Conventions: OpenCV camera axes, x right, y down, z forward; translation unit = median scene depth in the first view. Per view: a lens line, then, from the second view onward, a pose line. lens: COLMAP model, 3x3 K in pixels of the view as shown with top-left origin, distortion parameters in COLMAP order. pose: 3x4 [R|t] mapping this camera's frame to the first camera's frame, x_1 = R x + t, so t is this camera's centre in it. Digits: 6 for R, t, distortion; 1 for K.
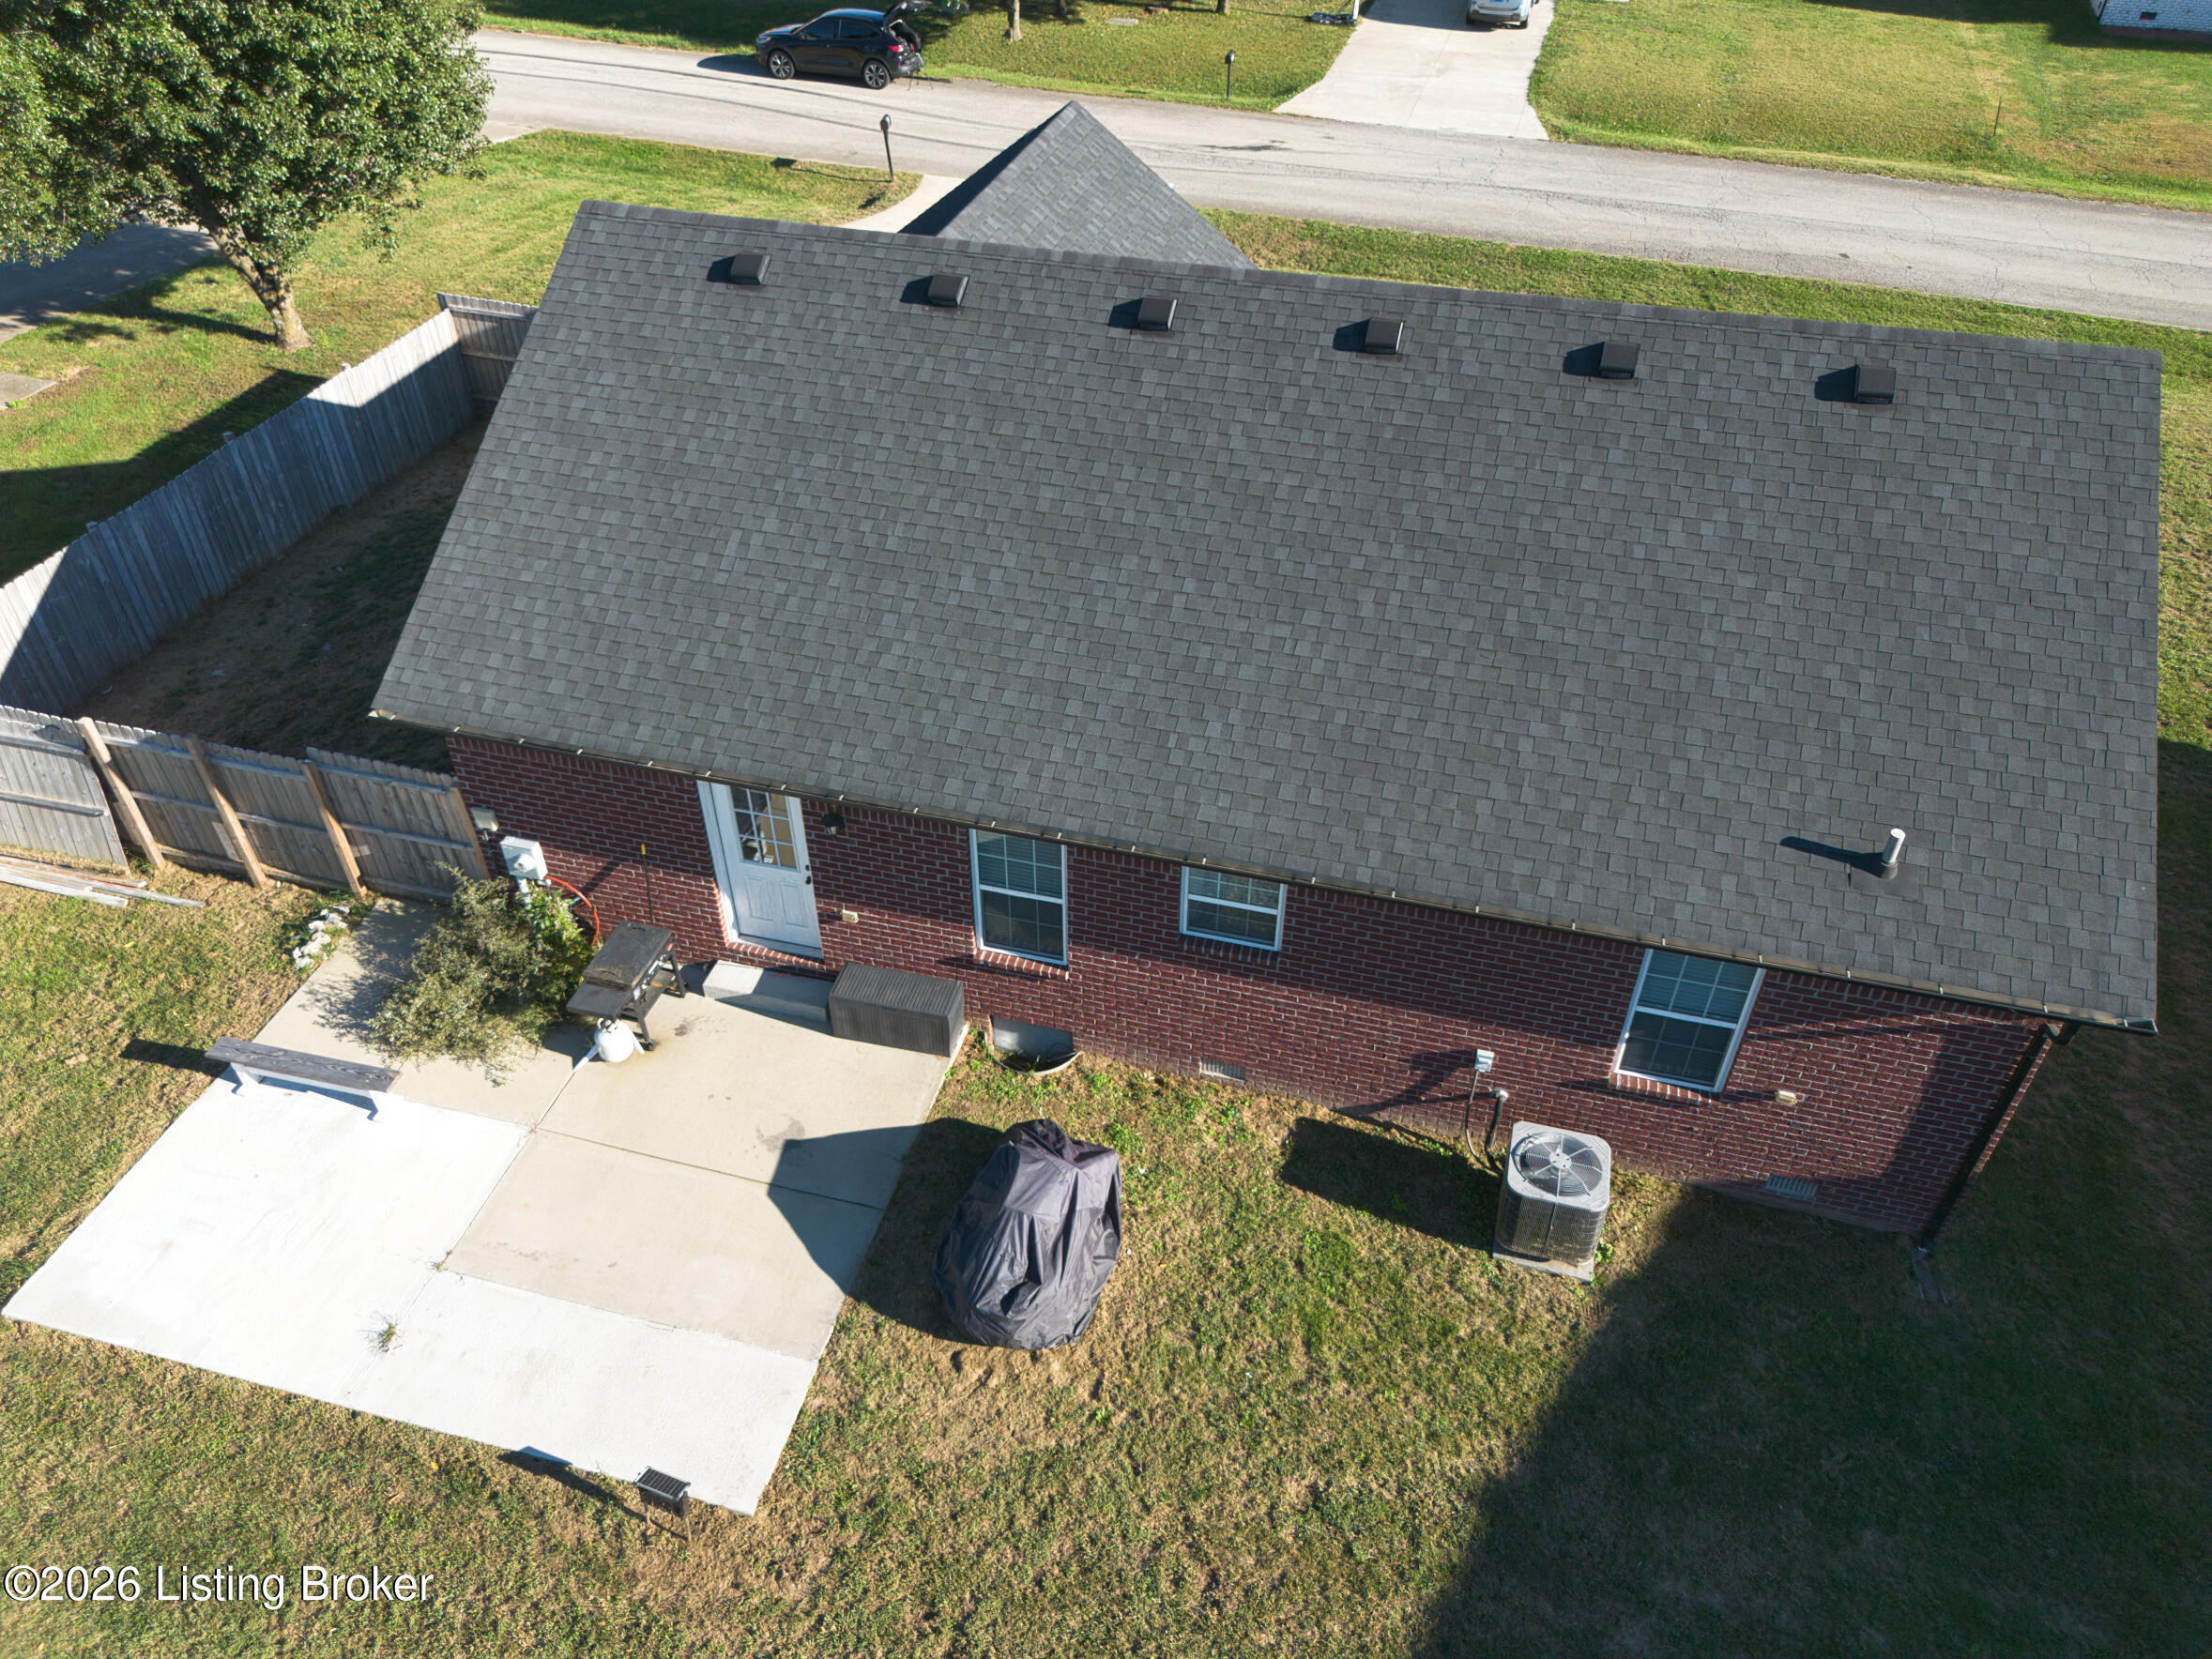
lens RADIAL K [[1580.8, 0, 1106.9], [0, 1580.8, 828.8], [0, 0, 1]] dist [0.049441, -0.027186]
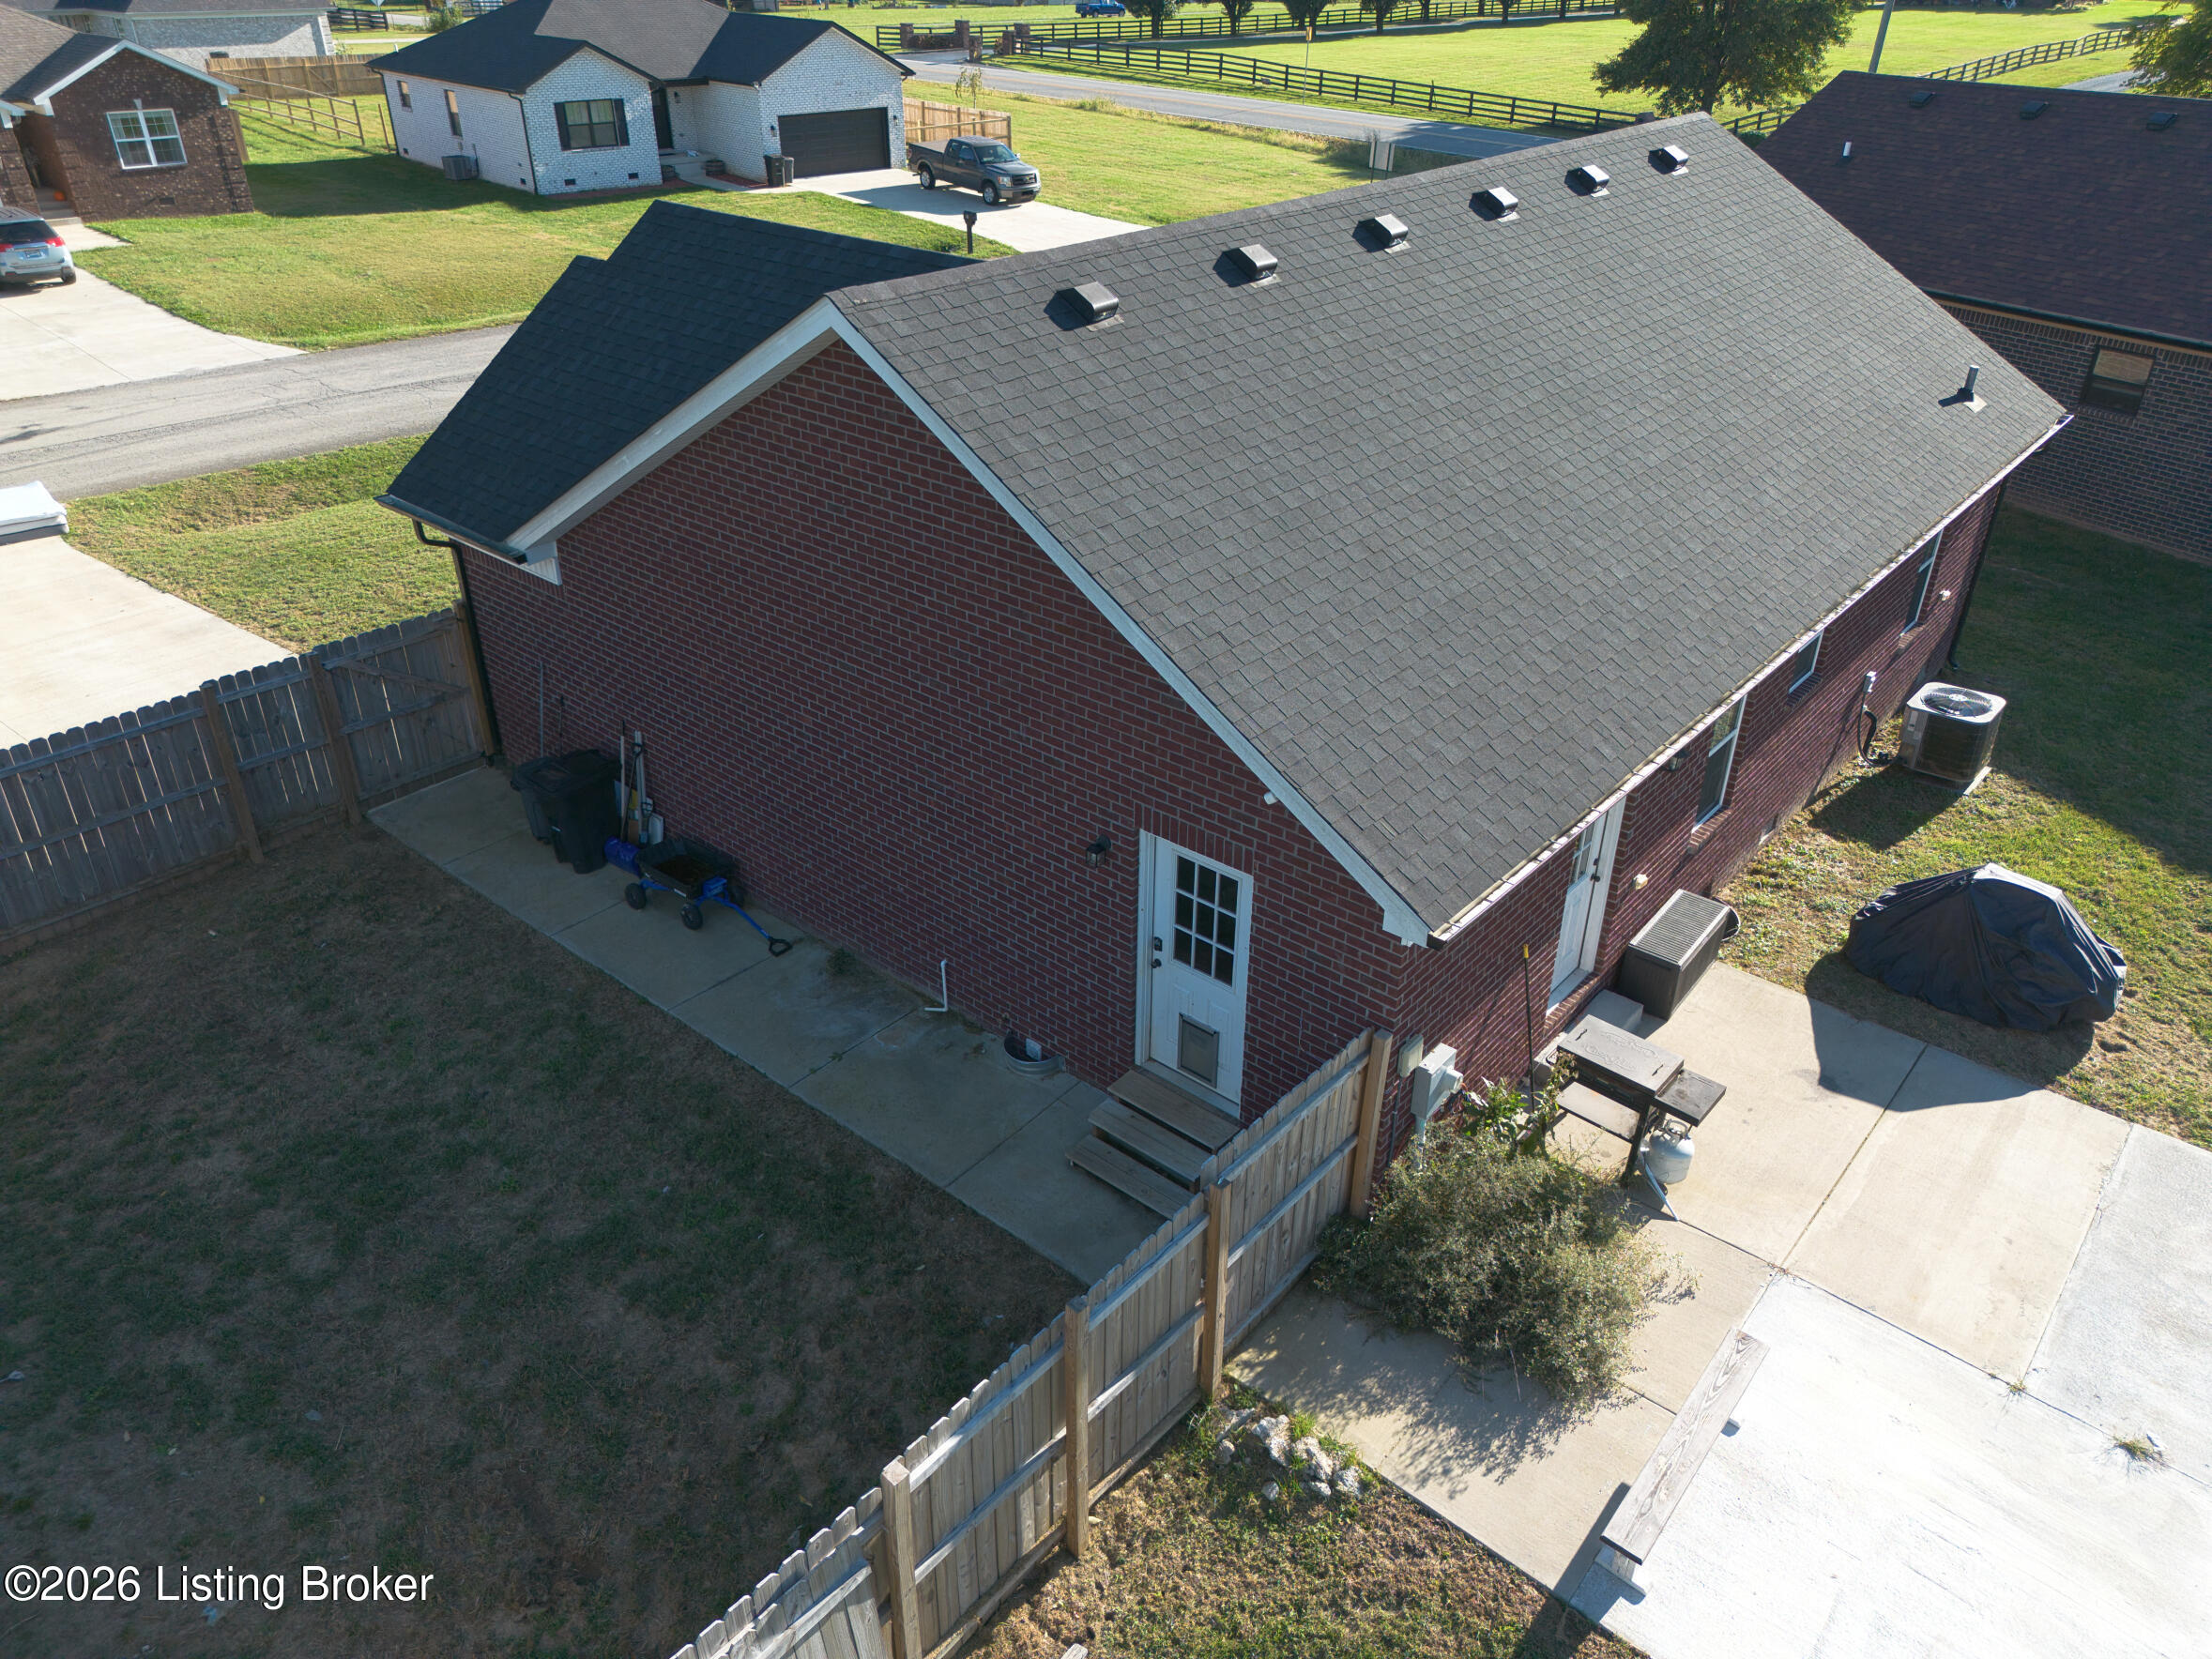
lens RADIAL K [[1580.8, 0, 1108.5], [0, 1580.8, 828.9], [0, 0, 1]] dist [0.049441, -0.027186]
pose [[0.419662, -0.451602, 0.787362, -0.949808], [0.569289, 0.806577, 0.159194, -0.271967], [-0.706961, 0.381429, 0.595582, 0.655263]]
